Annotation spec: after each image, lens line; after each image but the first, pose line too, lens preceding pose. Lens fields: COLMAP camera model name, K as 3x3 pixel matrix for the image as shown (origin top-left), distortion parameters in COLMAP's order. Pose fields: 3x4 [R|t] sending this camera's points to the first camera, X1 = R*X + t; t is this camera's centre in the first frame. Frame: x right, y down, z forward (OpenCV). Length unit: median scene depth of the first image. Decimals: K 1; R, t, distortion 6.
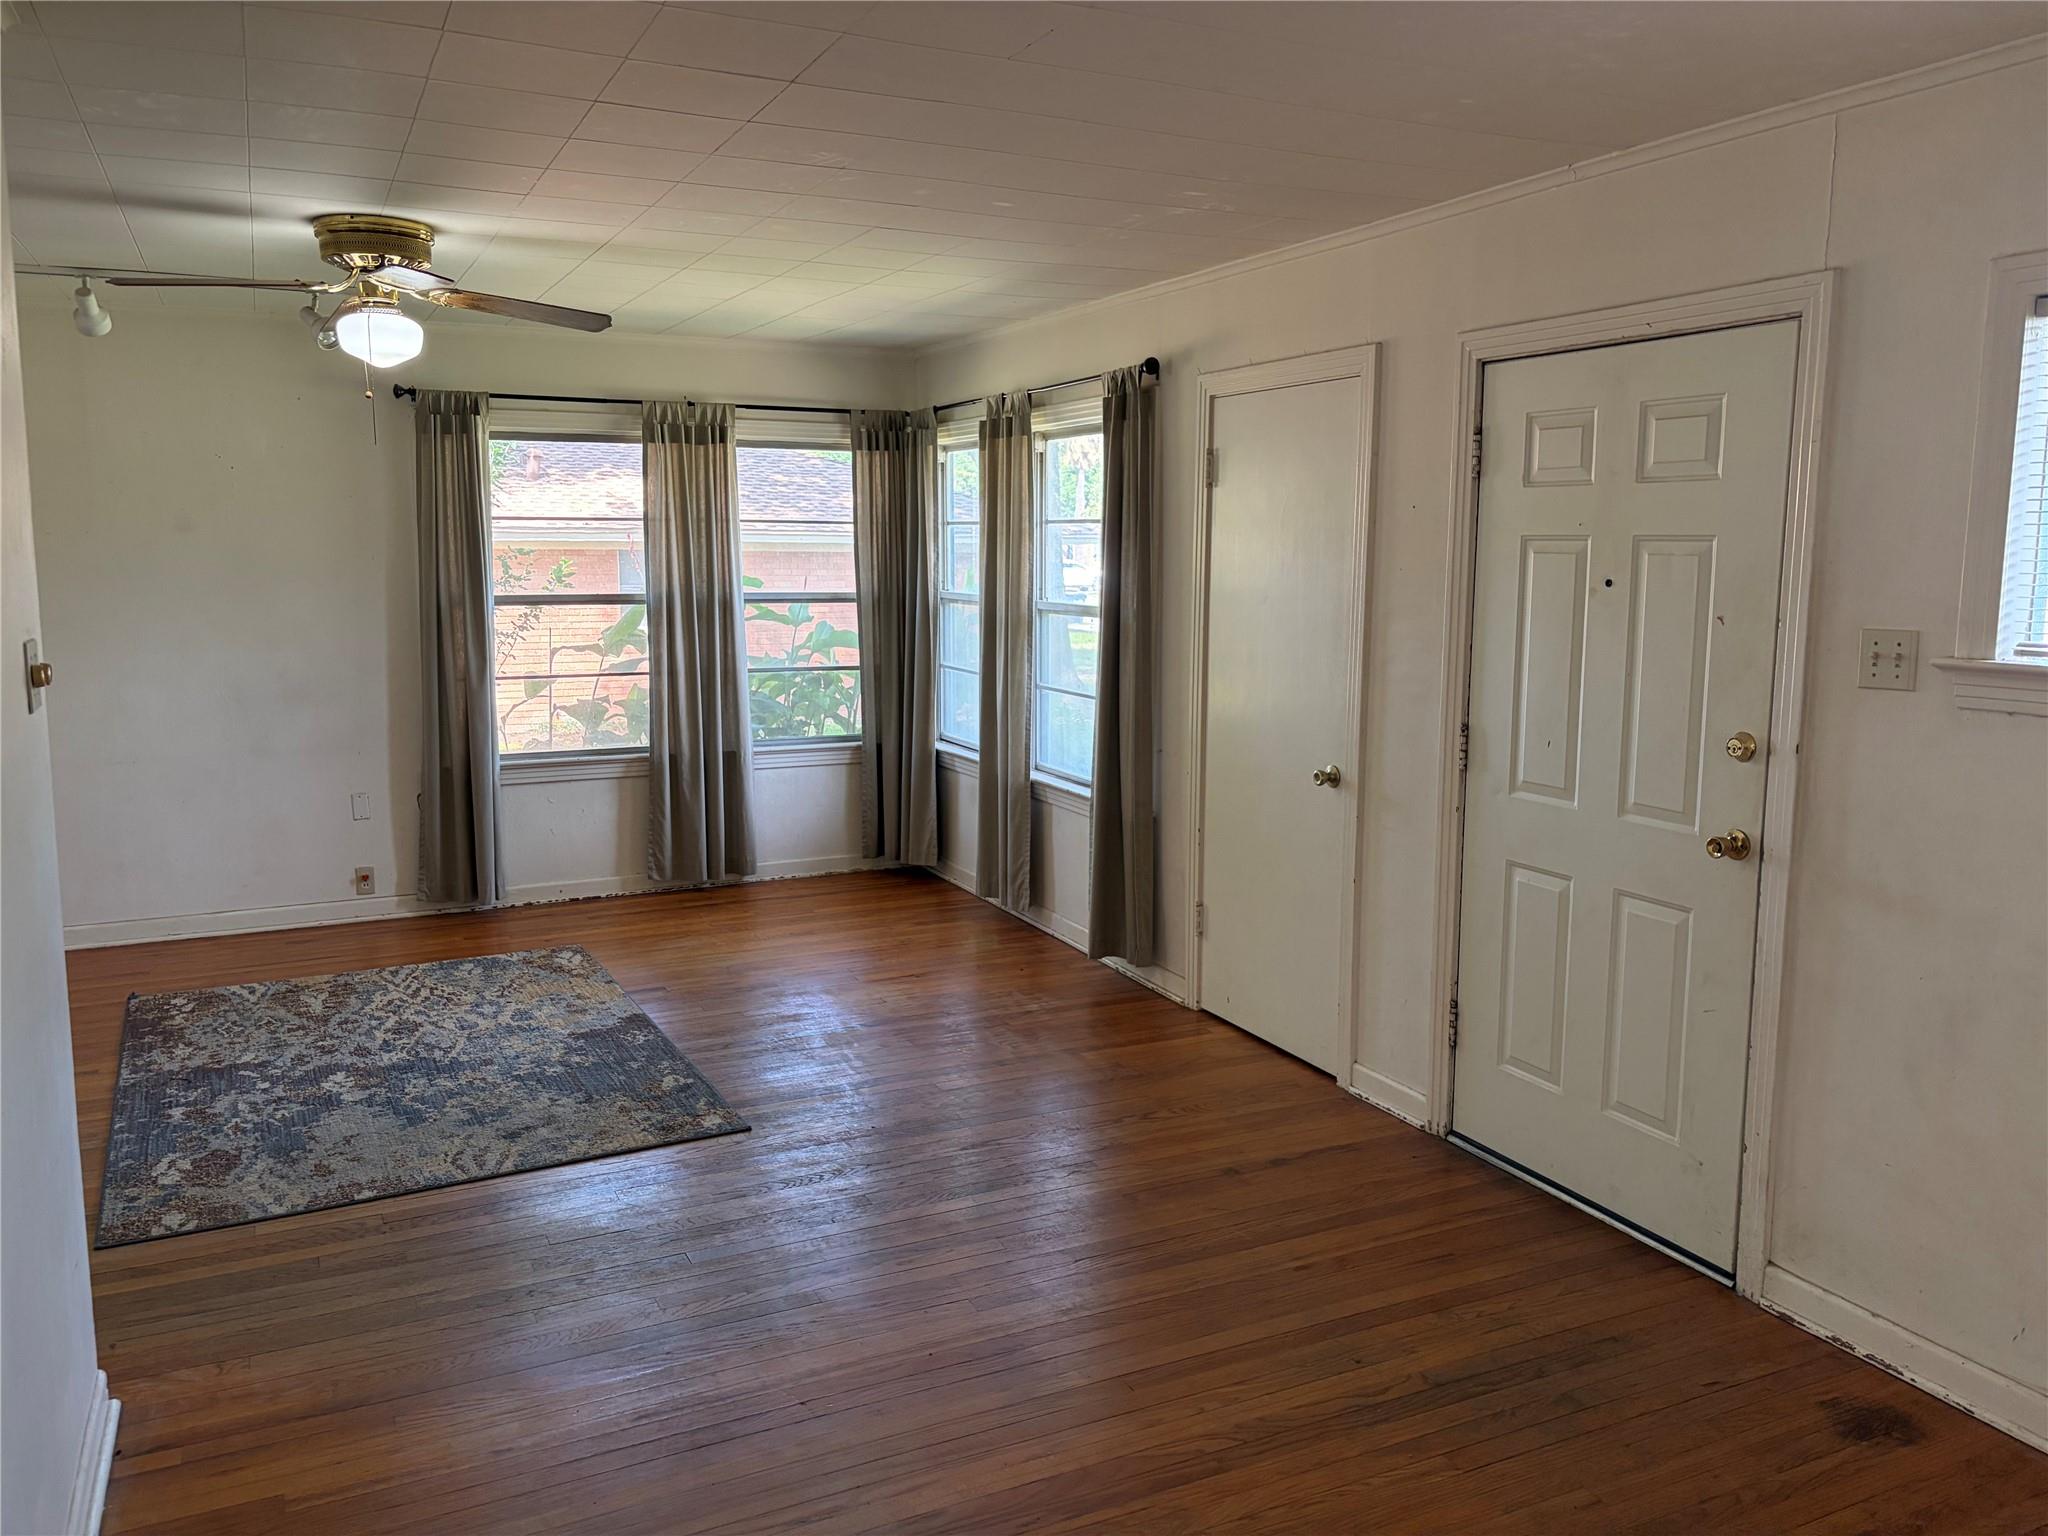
lens RADIAL K [[1546.0, 0, 1026.4], [0, 1546.0, 766.2], [0, 0, 1]] dist [0.023955, 0.001200]
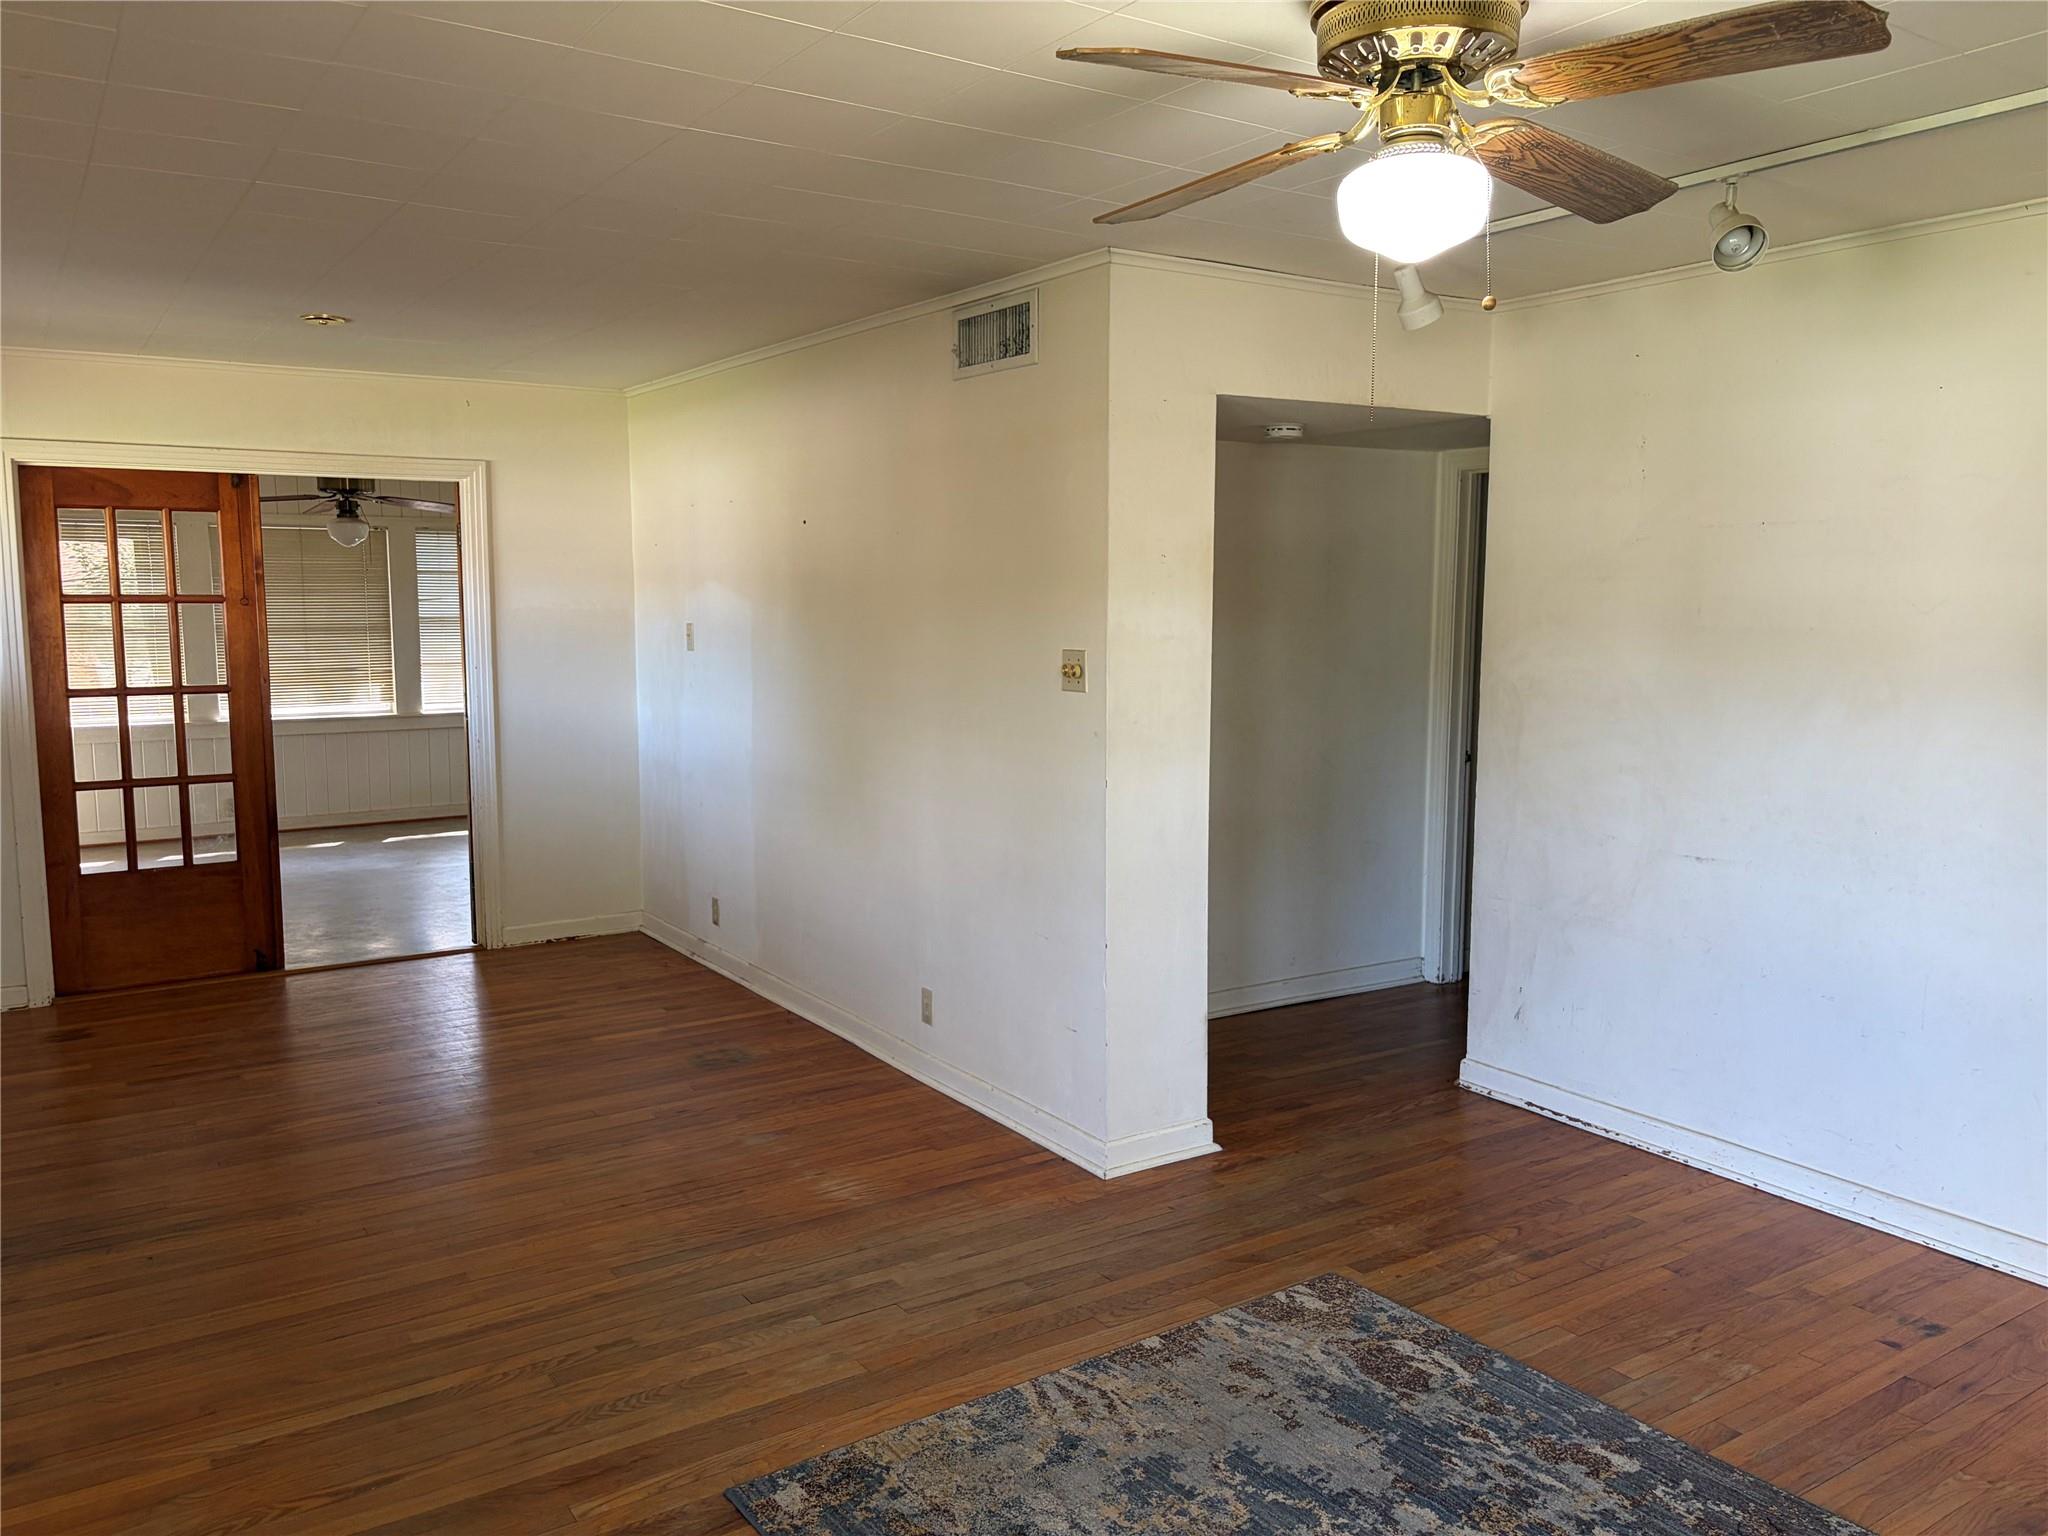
lens RADIAL K [[1546.0, 0, 1023.9], [0, 1546.0, 769.2], [0, 0, 1]] dist [0.023955, 0.001200]
pose [[-0.991209, 0.005224, -0.132206, -0.216604], [-0.028694, 0.966951, 0.253342, -0.221572], [0.129160, 0.254908, -0.958300, 1.552408]]
